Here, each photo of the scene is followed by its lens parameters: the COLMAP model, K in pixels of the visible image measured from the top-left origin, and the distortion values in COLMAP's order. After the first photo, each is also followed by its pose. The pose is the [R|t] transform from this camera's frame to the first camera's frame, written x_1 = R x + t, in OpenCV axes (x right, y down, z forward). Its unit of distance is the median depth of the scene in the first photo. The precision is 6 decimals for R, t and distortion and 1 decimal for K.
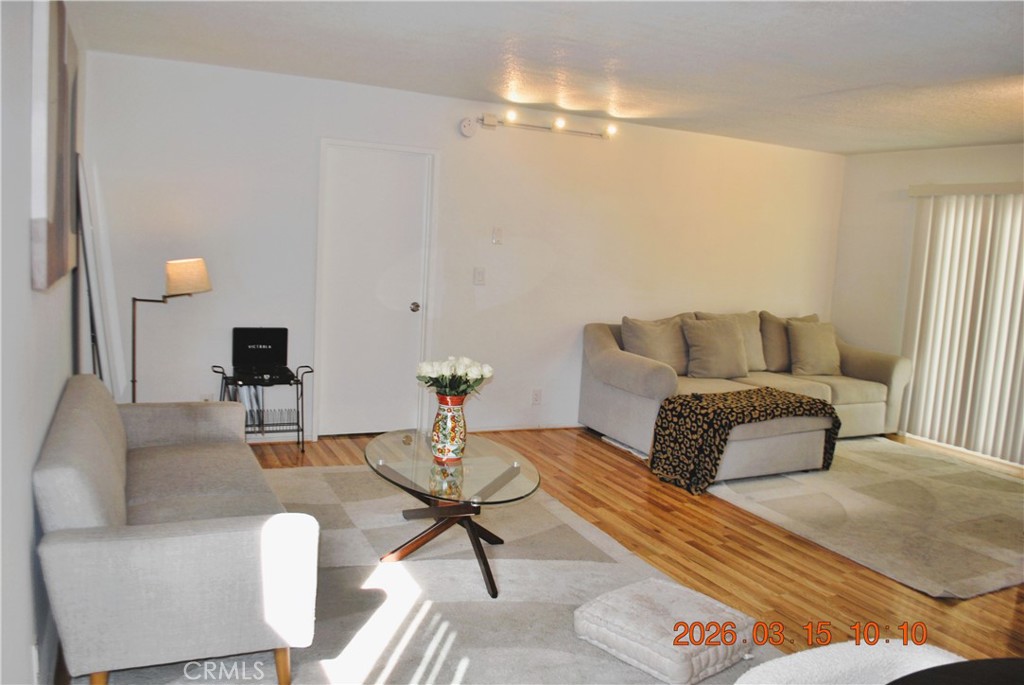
lens RADIAL K [[808.2, 0, 512.8], [0, 808.2, 341.9], [0, 0, 1]] dist [-0.085010, 0.021691]
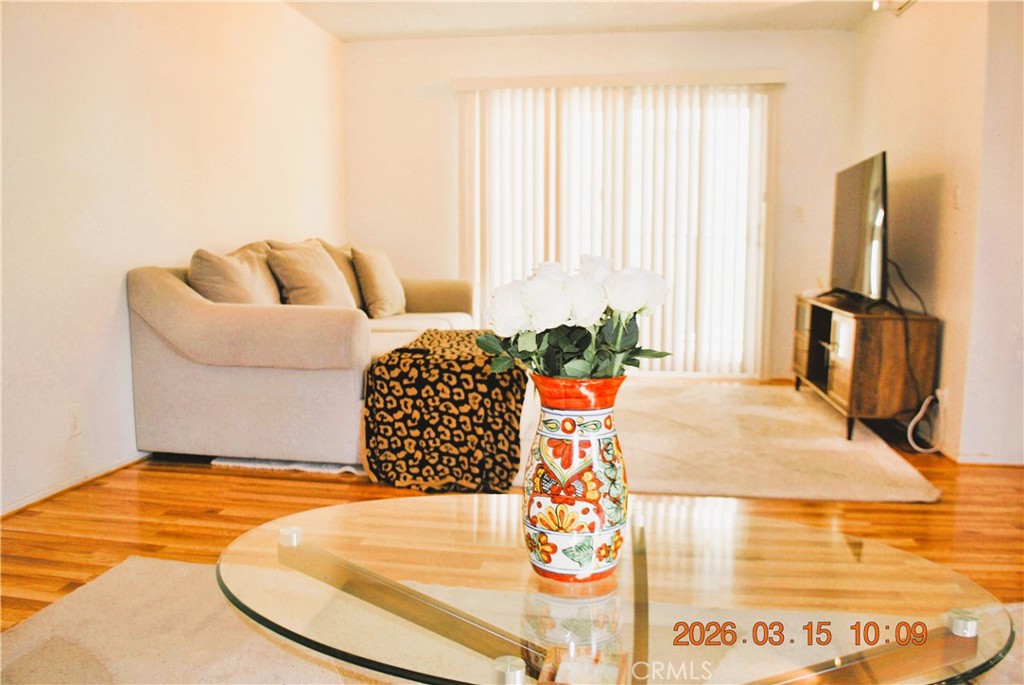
lens RADIAL K [[808.2, 0, 512.1], [0, 808.2, 343.2], [0, 0, 1]] dist [-0.085010, 0.021691]
pose [[0.558839, -0.153214, 0.814999, -0.249336], [0.131795, 0.986703, 0.095122, 0.011699], [-0.818736, 0.054255, 0.571601, 0.581572]]
